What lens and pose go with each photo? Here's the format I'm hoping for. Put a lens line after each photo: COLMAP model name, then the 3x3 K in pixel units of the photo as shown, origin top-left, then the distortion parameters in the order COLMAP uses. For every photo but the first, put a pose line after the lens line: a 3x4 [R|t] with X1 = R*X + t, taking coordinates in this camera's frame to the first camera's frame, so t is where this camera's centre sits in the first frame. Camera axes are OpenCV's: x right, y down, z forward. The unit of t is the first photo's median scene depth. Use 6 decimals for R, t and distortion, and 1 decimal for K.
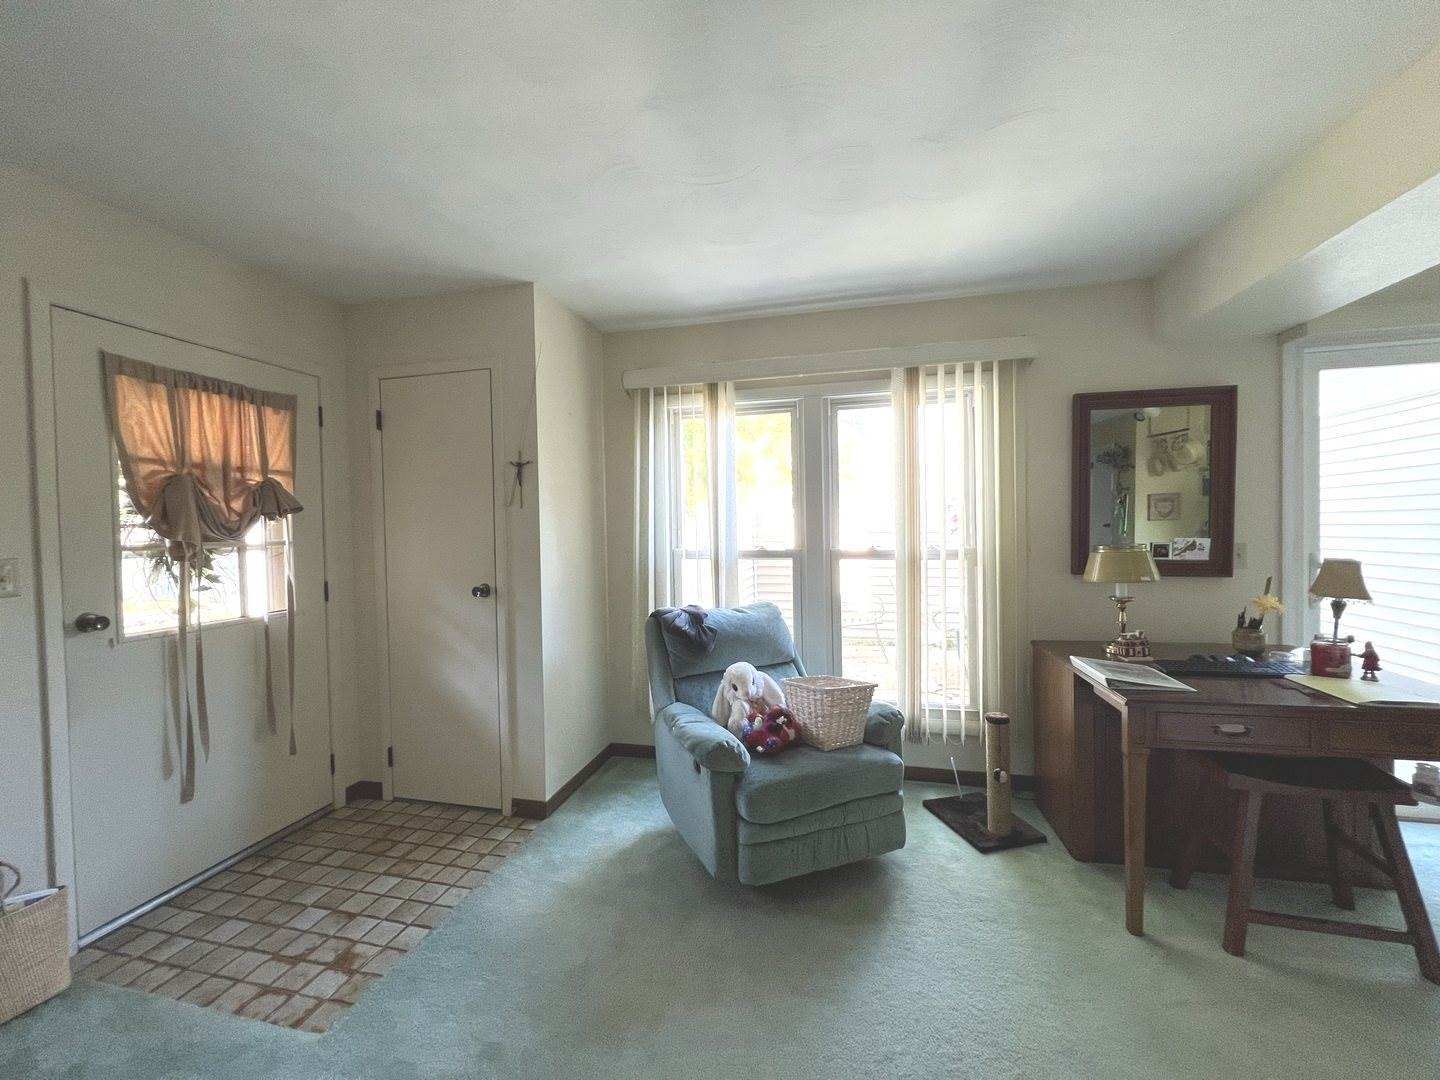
lens RADIAL K [[574.3, 0, 709.0], [0, 574.3, 537.4], [0, 0, 1]] dist [0.001365, 0.000261]
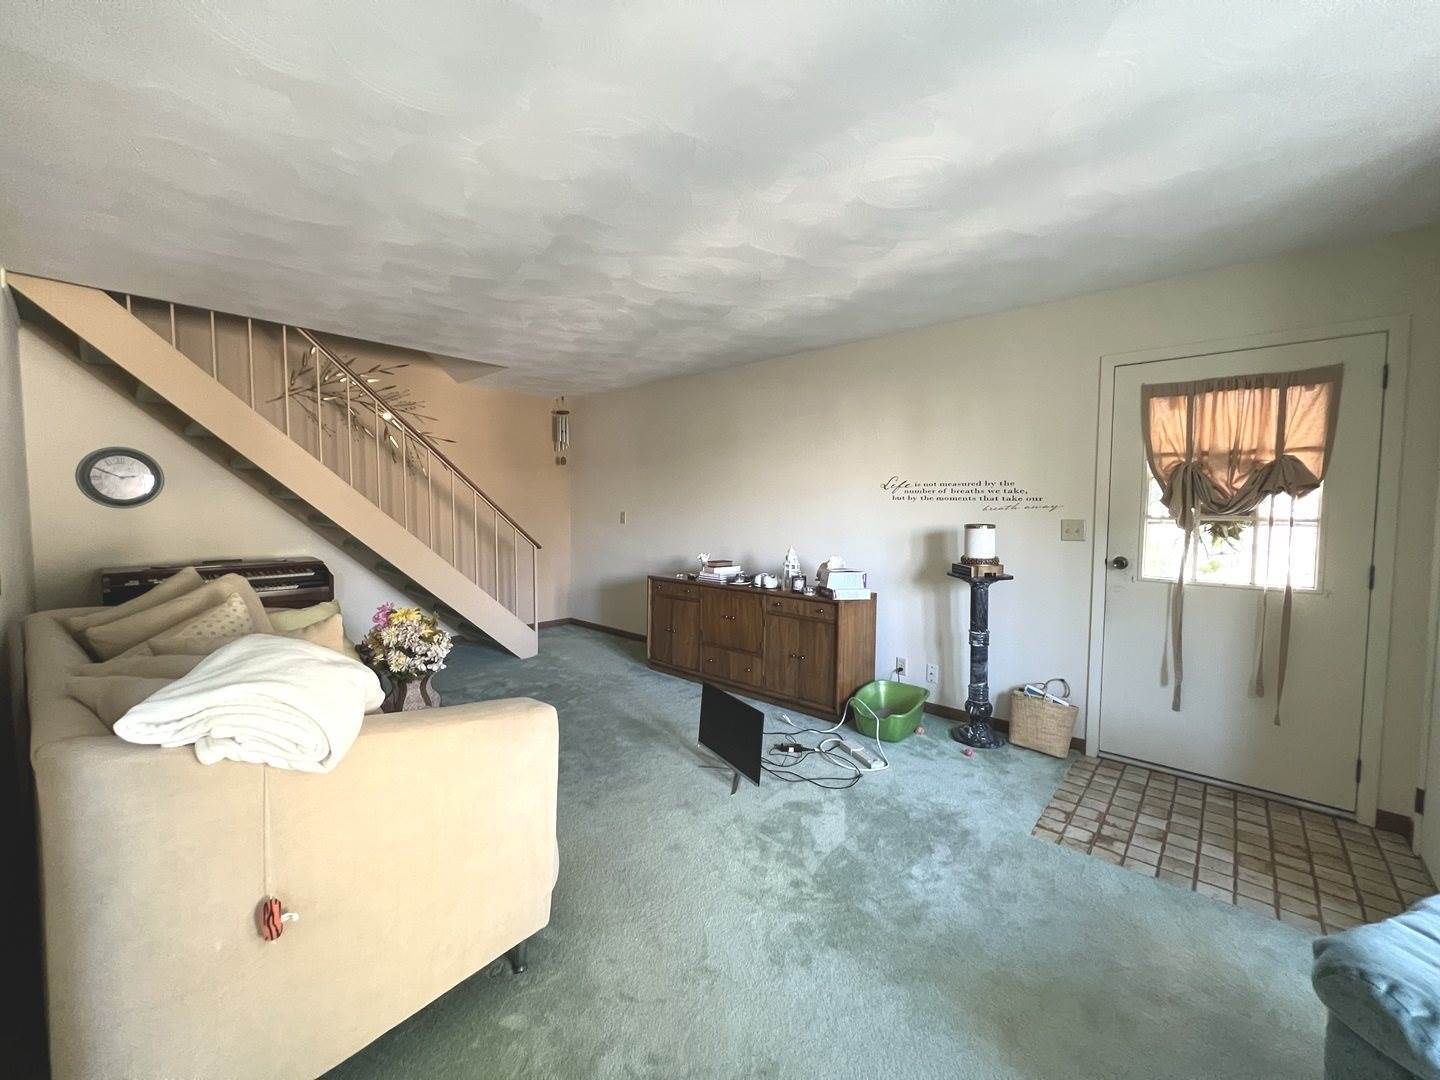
lens RADIAL K [[574.3, 0, 717.2], [0, 574.3, 535.4], [0, 0, 1]] dist [0.001365, 0.000261]
pose [[-0.465755, 0.069386, -0.882189, 0.697471], [-0.010835, 0.996399, 0.084089, -0.040661], [0.884848, 0.048724, -0.463326, 0.631078]]
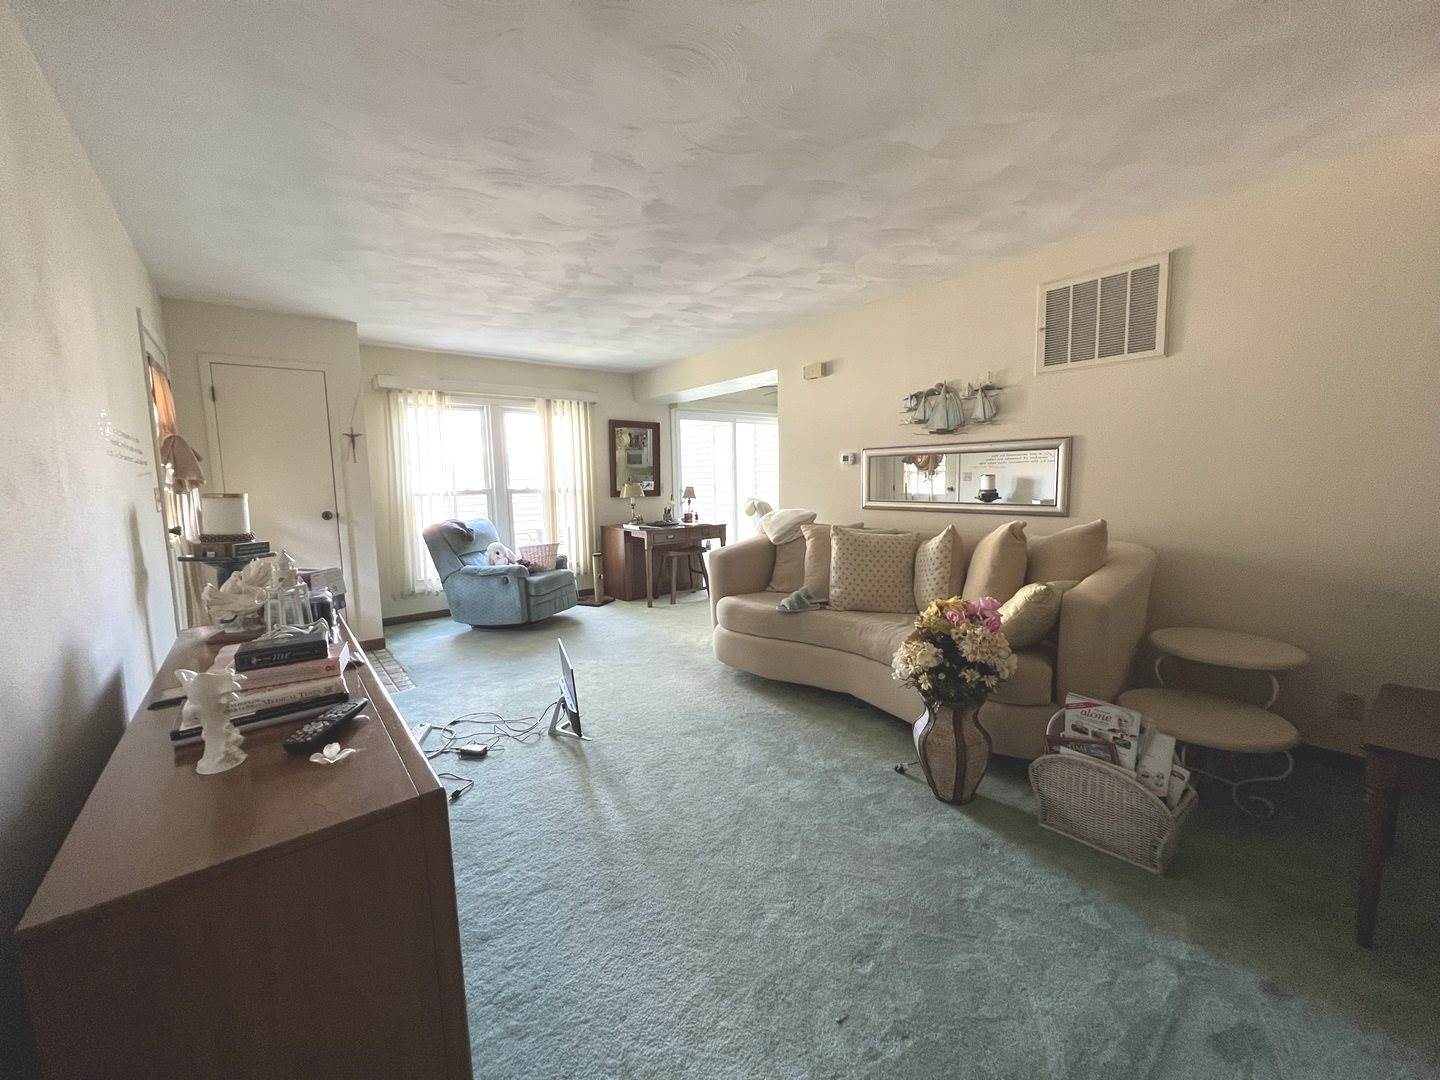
lens RADIAL K [[574.3, 0, 720.5], [0, 574.3, 537.0], [0, 0, 1]] dist [0.001365, 0.000261]
pose [[0.611705, -0.076690, 0.787360, -1.016119], [0.027508, 0.996750, 0.075713, 0.065365], [-0.790608, -0.024656, 0.611826, -0.836074]]
